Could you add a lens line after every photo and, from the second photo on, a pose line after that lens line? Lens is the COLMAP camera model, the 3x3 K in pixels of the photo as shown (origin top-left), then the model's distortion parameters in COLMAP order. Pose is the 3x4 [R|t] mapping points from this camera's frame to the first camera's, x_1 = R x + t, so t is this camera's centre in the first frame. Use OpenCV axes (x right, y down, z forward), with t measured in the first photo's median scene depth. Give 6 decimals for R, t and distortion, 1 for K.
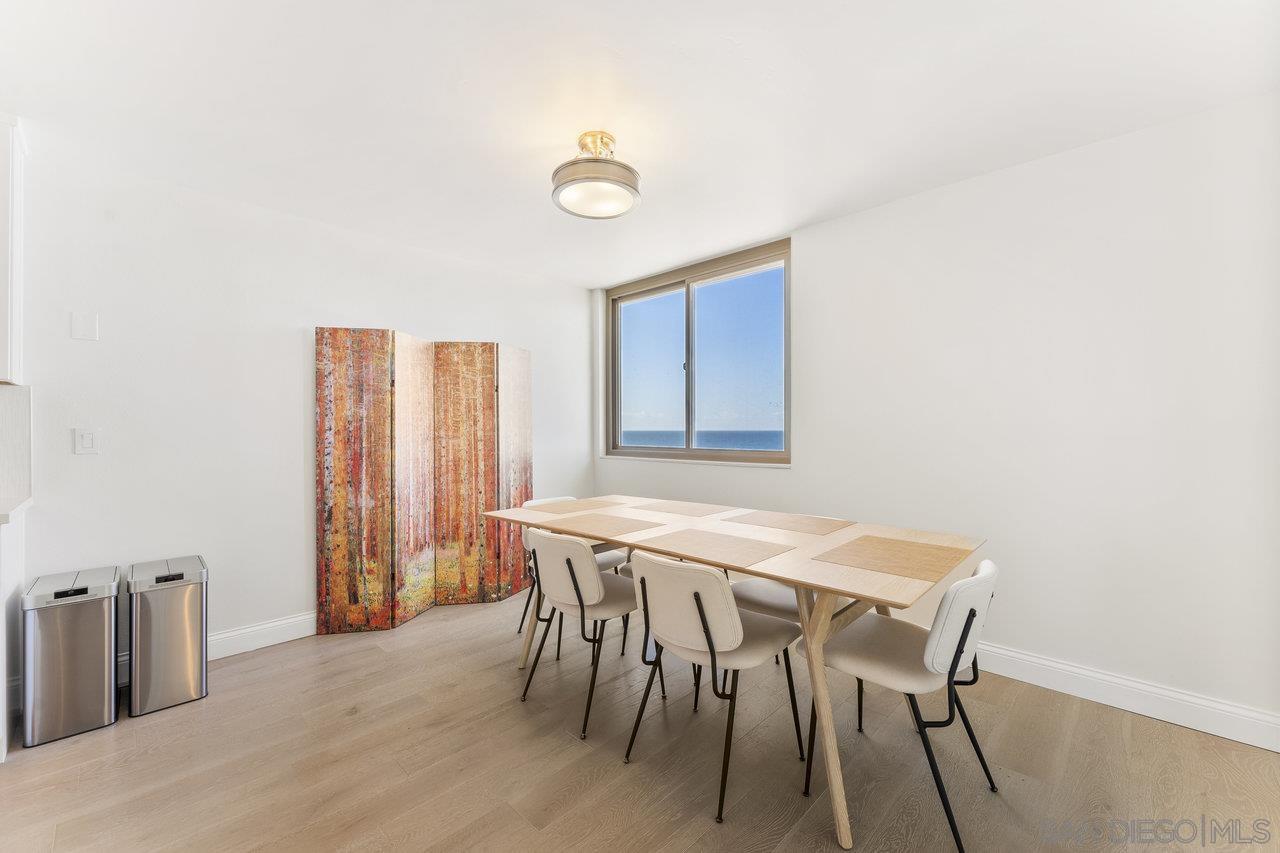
lens RADIAL K [[517.6, 0, 641.8], [0, 517.6, 427.6], [0, 0, 1]] dist [0.004061, -0.001353]
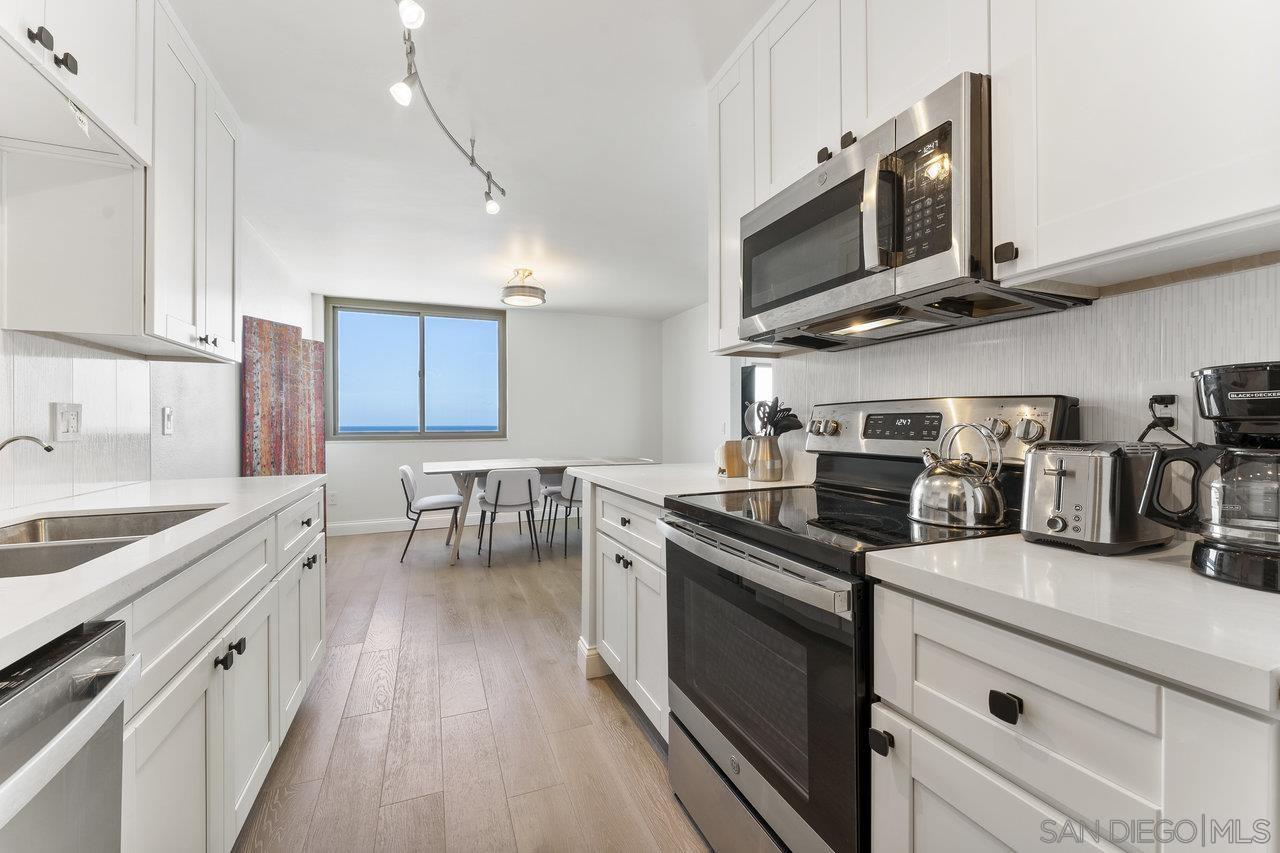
lens RADIAL K [[517.6, 0, 640.5], [0, 517.6, 427.1], [0, 0, 1]] dist [0.004061, -0.001353]
pose [[0.393694, -0.002623, 0.919238, -1.169916], [-0.004709, 0.999977, 0.004870, 0.019606], [-0.919230, -0.006246, 0.393672, -0.128536]]
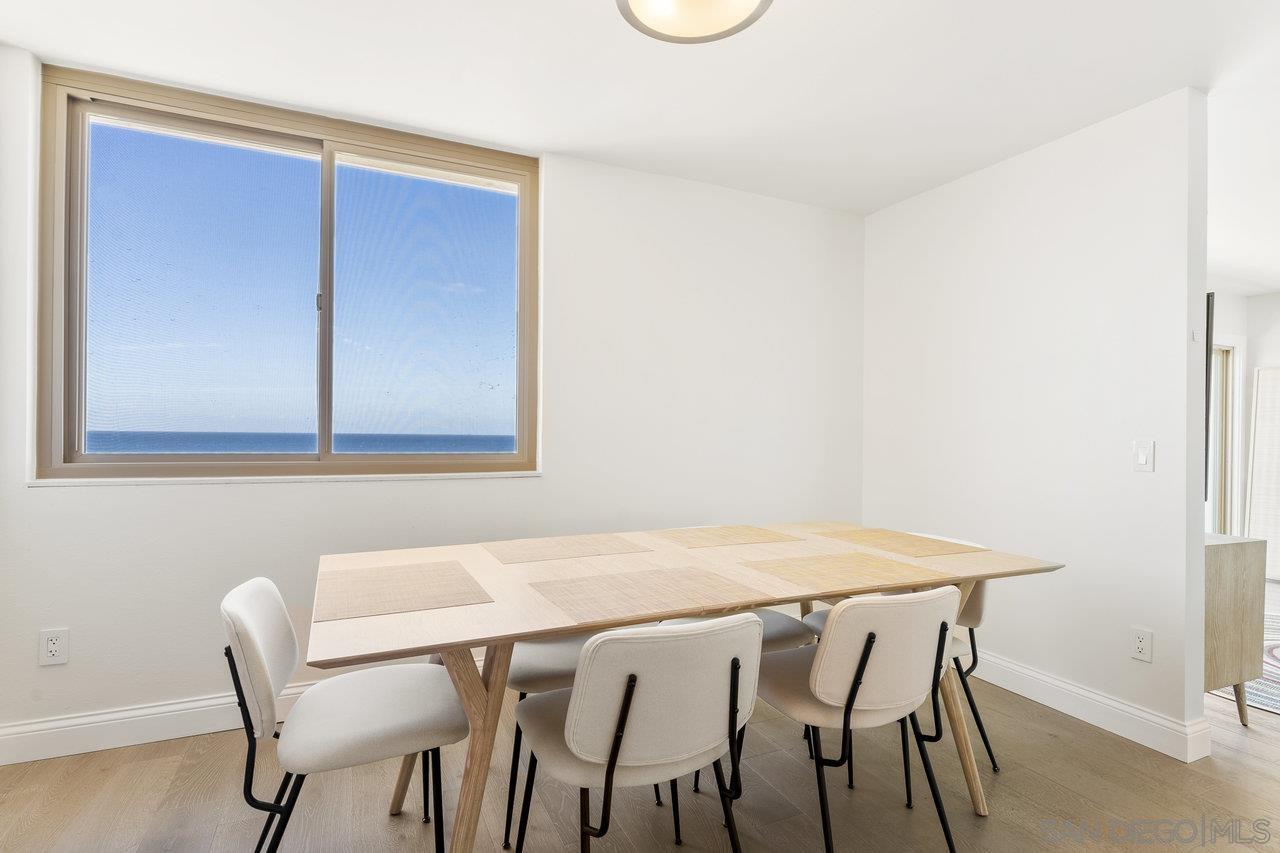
lens RADIAL K [[648.8, 0, 648.7], [0, 648.8, 426.5], [0, 0, 1]] dist [-0.000404, -0.000231]
pose [[0.341800, 0.008896, 0.939731, -0.515654], [-0.021319, 0.999771, -0.001710, 0.006258], [-0.939531, -0.019450, 0.341911, 0.536338]]
